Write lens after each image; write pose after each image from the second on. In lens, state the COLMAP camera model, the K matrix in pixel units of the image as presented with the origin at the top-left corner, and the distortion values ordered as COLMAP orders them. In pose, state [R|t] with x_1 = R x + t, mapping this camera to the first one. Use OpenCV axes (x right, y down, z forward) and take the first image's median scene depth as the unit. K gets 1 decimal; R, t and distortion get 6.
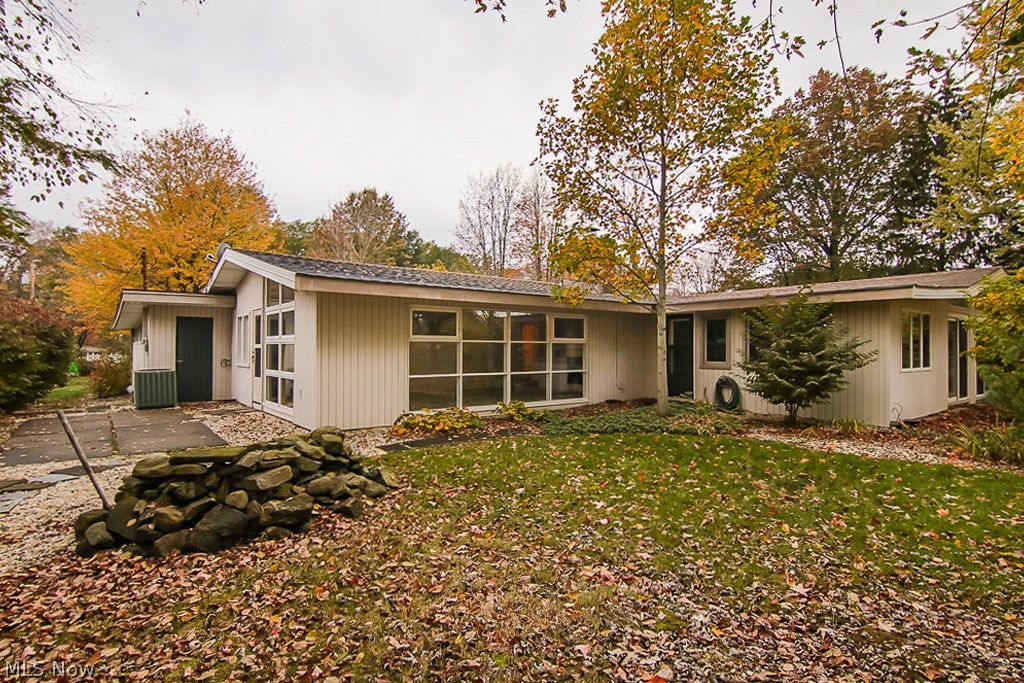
lens RADIAL K [[534.4, 0, 511.7], [0, 534.4, 342.1], [0, 0, 1]] dist [-0.001065, 0.000004]
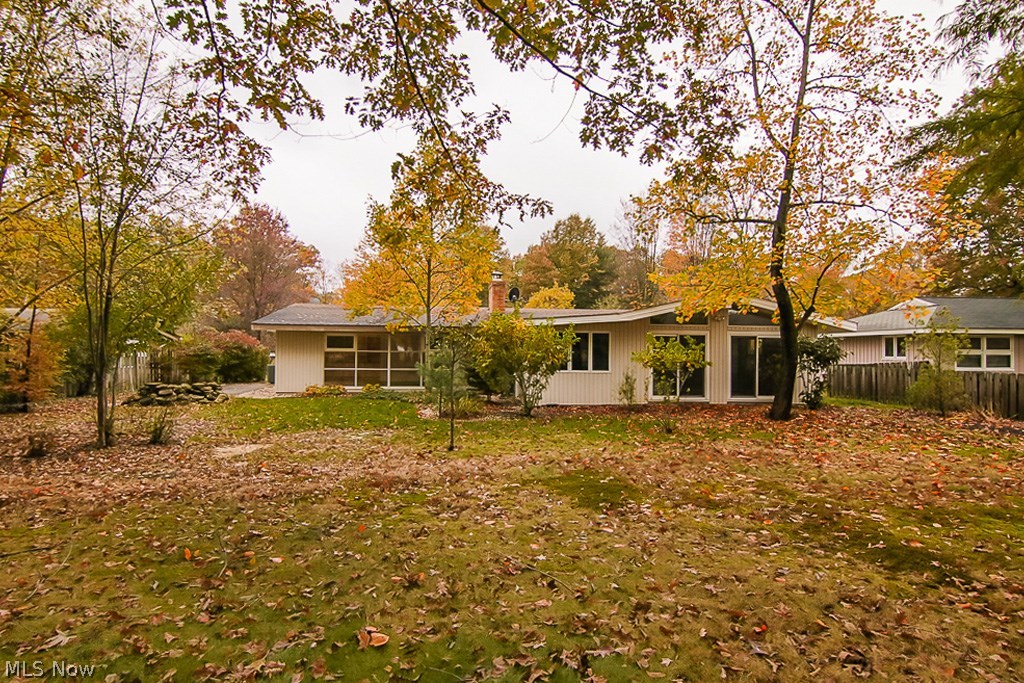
lens RADIAL K [[534.4, 0, 512.5], [0, 534.4, 344.8], [0, 0, 1]] dist [-0.001065, 0.000004]
pose [[0.848029, -0.000483, -0.529950, 1.363613], [-0.000433, 0.999999, -0.001605, -0.021008], [0.529950, 0.001591, 0.848027, -0.300698]]
